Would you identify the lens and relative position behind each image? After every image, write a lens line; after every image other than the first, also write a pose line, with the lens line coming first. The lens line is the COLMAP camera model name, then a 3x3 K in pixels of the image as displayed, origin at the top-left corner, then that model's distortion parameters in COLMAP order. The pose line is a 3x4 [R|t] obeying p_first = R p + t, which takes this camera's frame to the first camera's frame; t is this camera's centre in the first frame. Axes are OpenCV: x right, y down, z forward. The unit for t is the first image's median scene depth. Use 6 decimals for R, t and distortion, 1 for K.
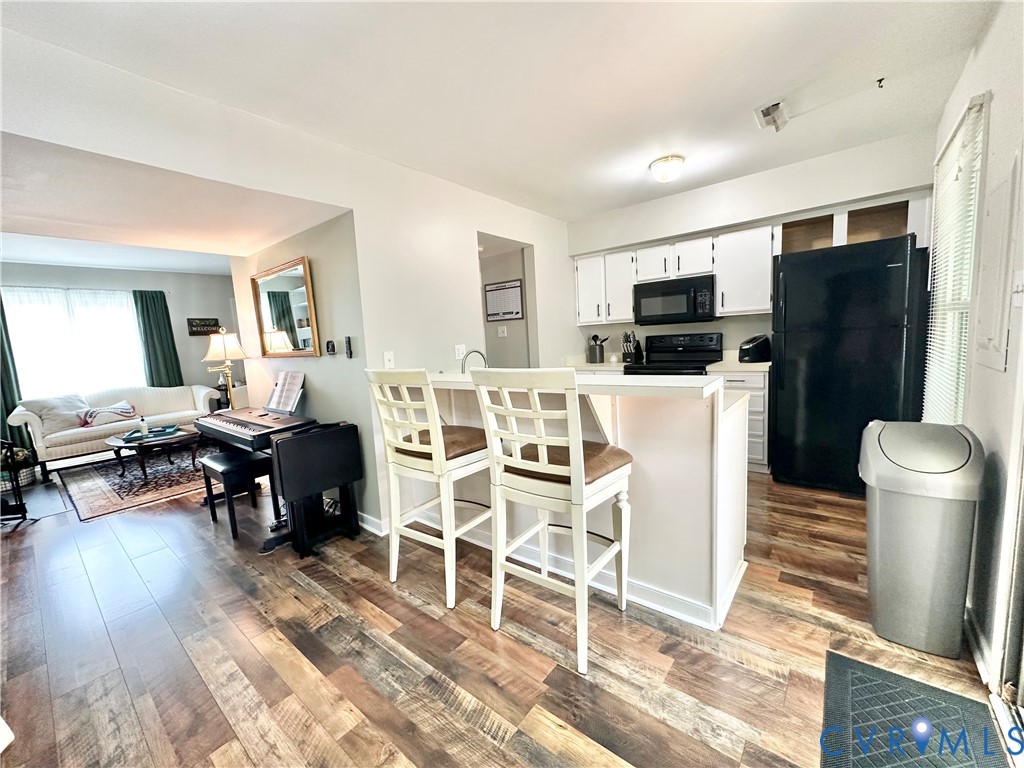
lens RADIAL K [[408.5, 0, 512.3], [0, 408.5, 384.0], [0, 0, 1]] dist [-0.003154, 0.000226]
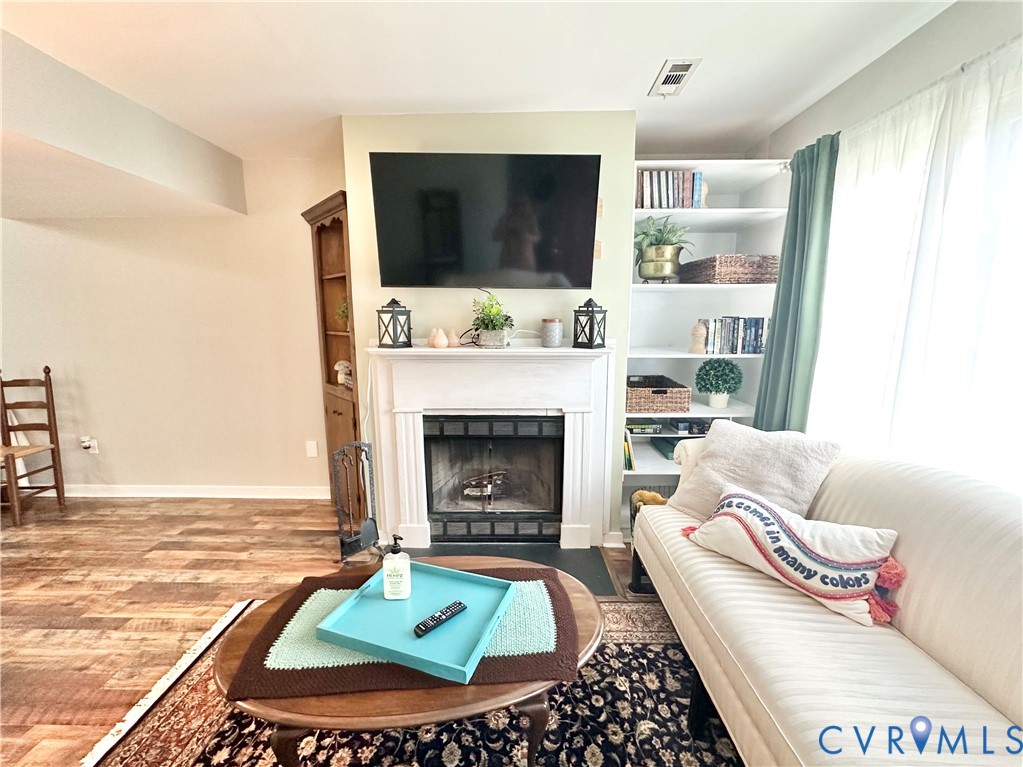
lens RADIAL K [[420.2, 0, 509.2], [0, 420.2, 383.0], [0, 0, 1]] dist [-0.002507, 0.000043]
pose [[-0.786699, 0.157544, -0.596896, -0.909202], [-0.020085, 0.959845, 0.279812, -0.147092], [0.617010, 0.232116, -0.751945, 1.440489]]
